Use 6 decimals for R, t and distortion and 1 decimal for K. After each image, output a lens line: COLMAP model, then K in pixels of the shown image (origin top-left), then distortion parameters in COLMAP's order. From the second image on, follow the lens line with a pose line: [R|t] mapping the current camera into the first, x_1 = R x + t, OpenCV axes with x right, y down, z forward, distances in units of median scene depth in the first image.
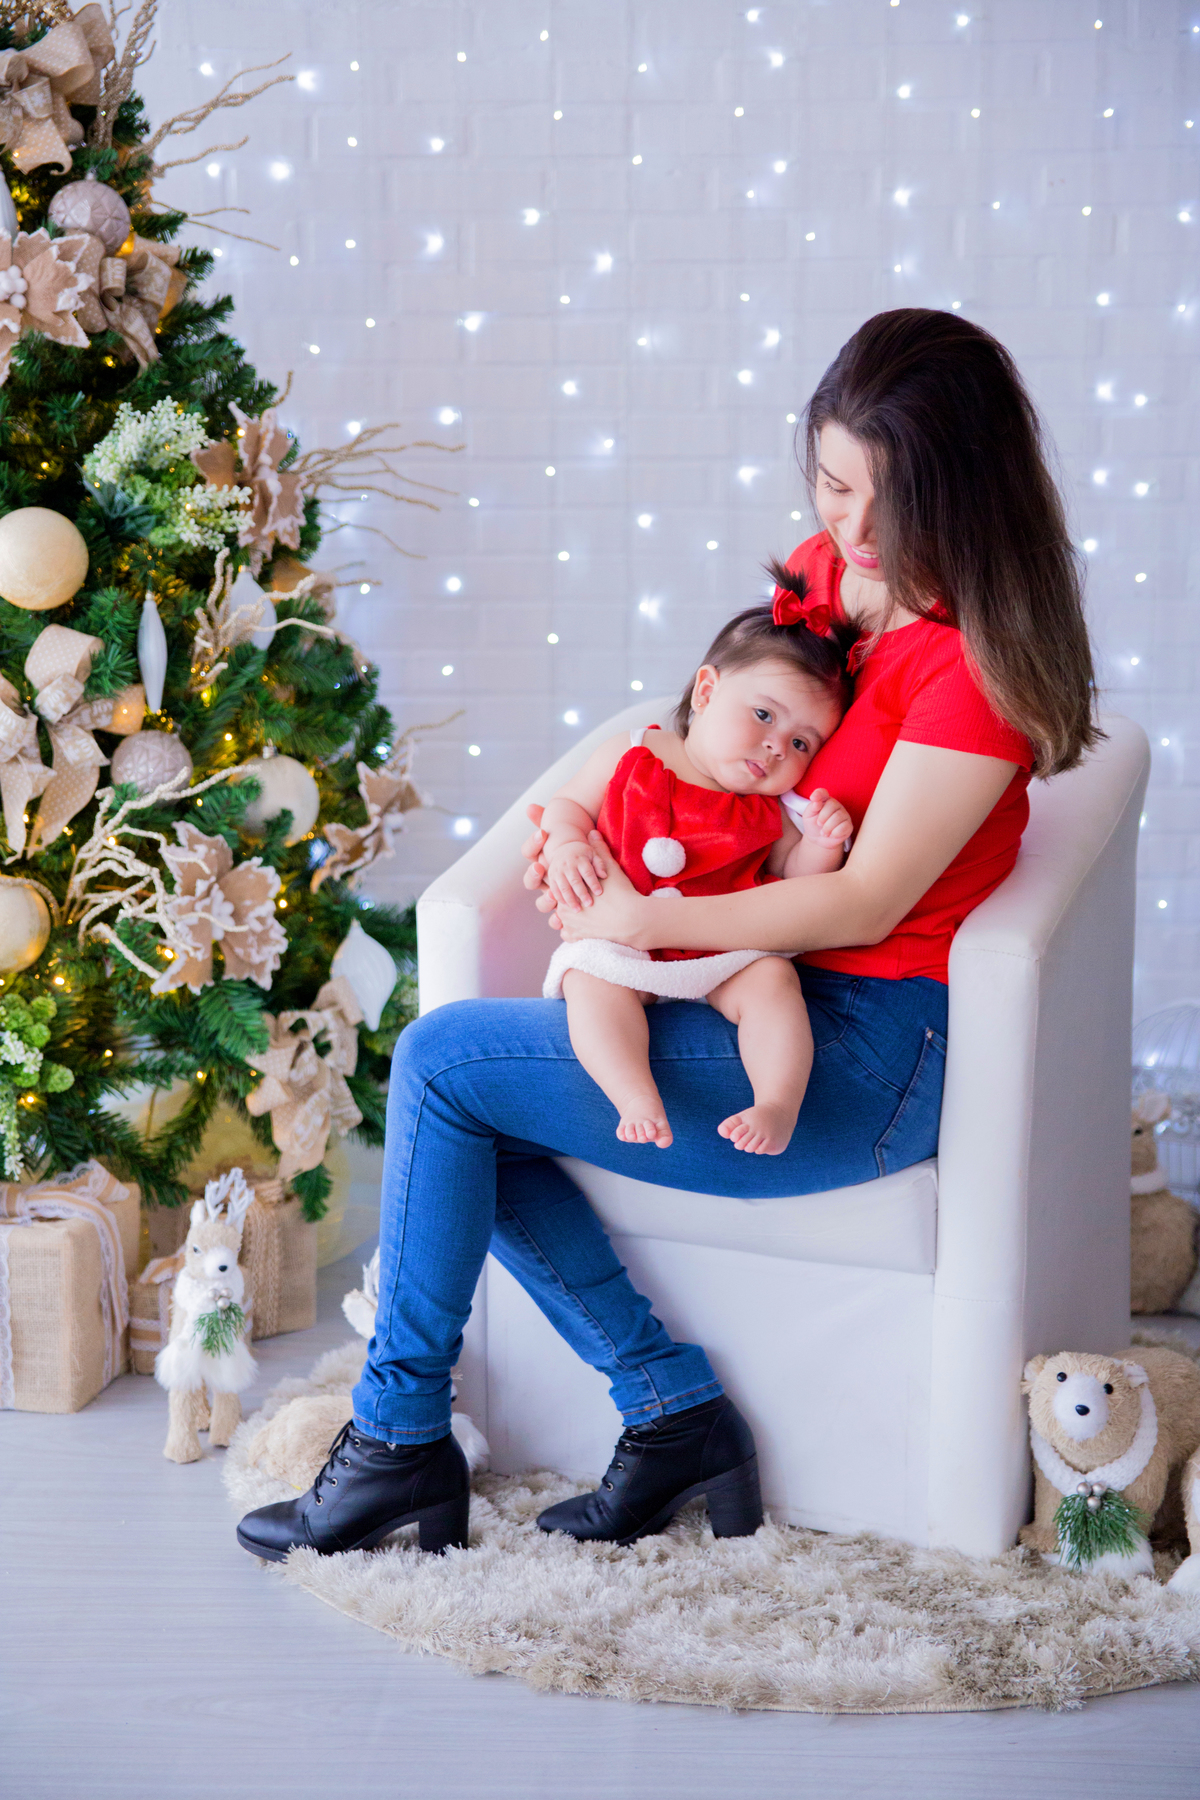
lens RADIAL K [[2688.6, 0, 604.9], [0, 2688.6, 916.0], [0, 0, 1]] dist [0.121528, 0.109260]
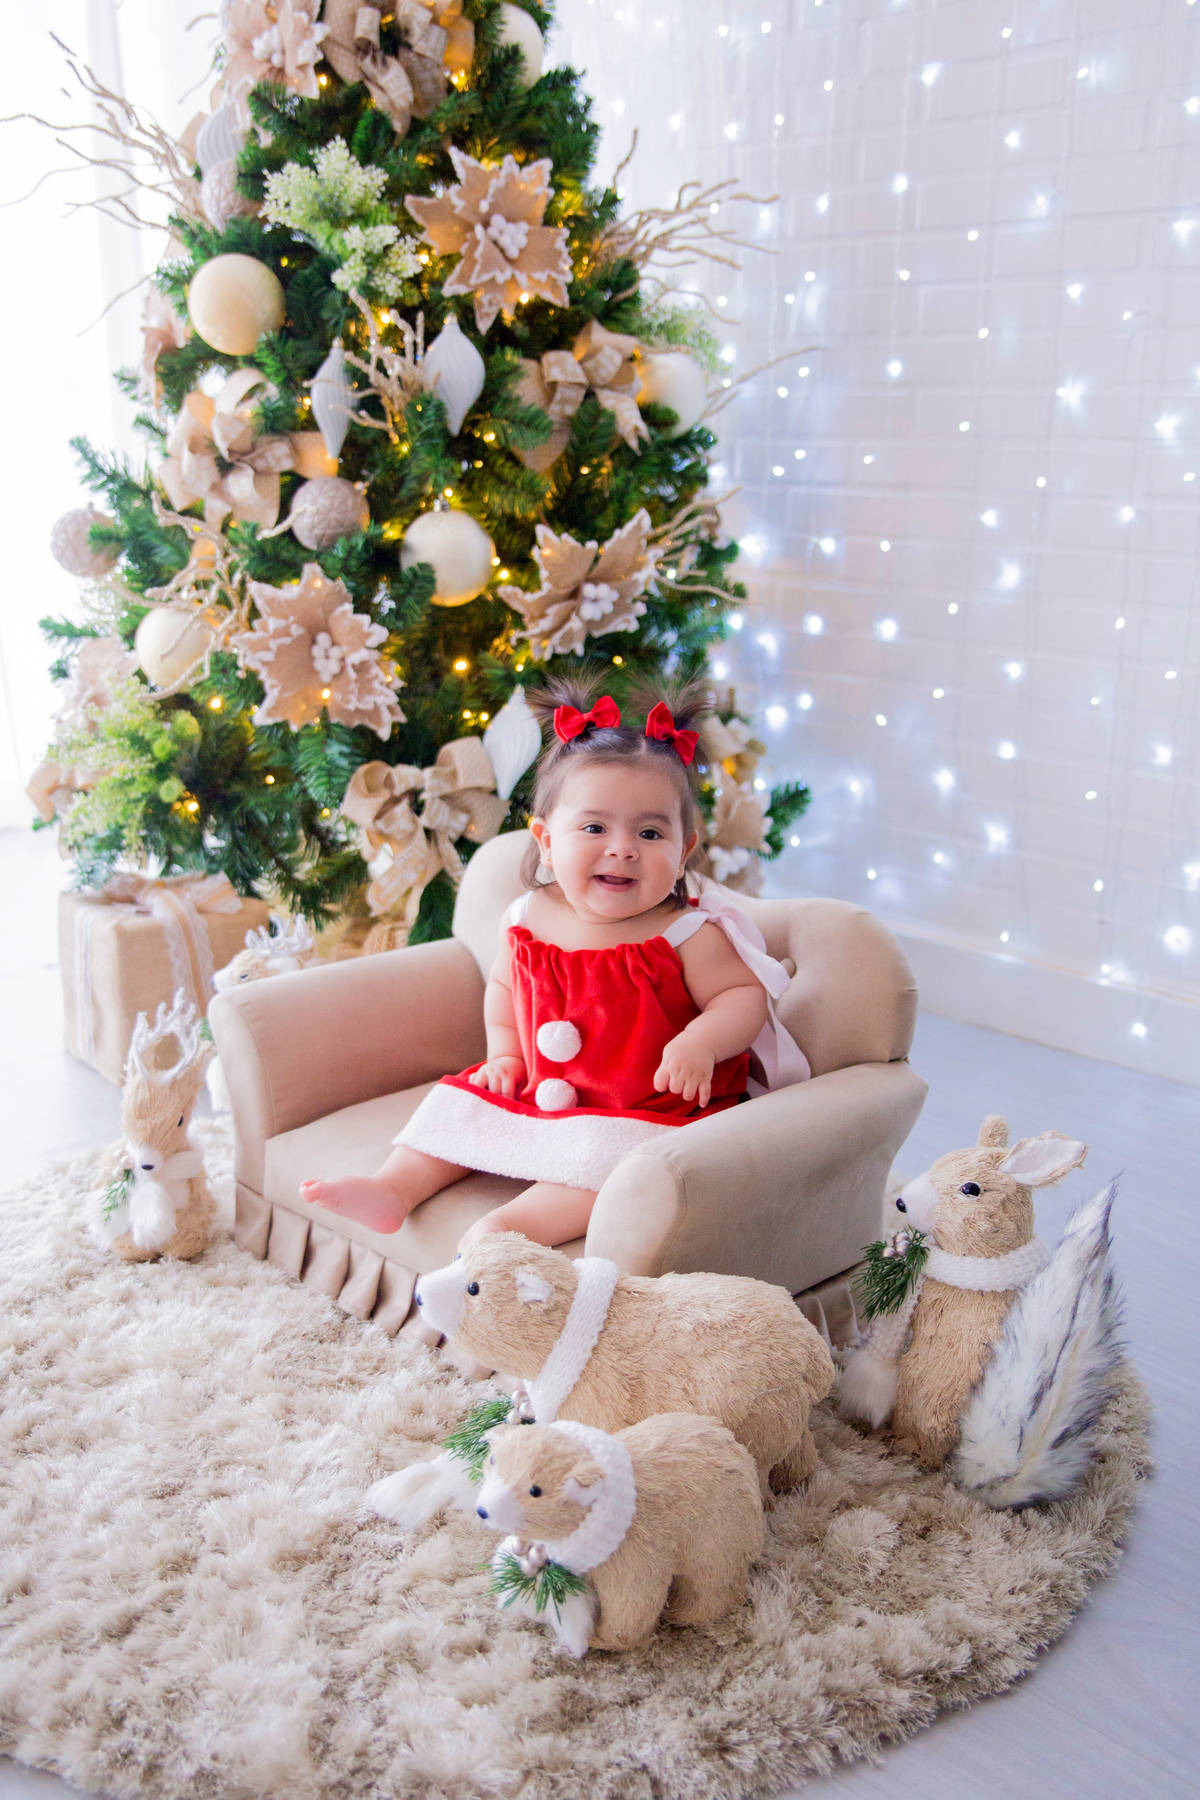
lens RADIAL K [[1894.9, 0, 600.0], [0, 1894.9, 900.0], [0, 0, 1]] dist [0.003172, 0.028515]
pose [[0.723031, 0.181532, -0.666538, 0.419782], [-0.125402, 0.983316, 0.131776, -0.017586], [0.679338, -0.011693, 0.733732, 0.534001]]
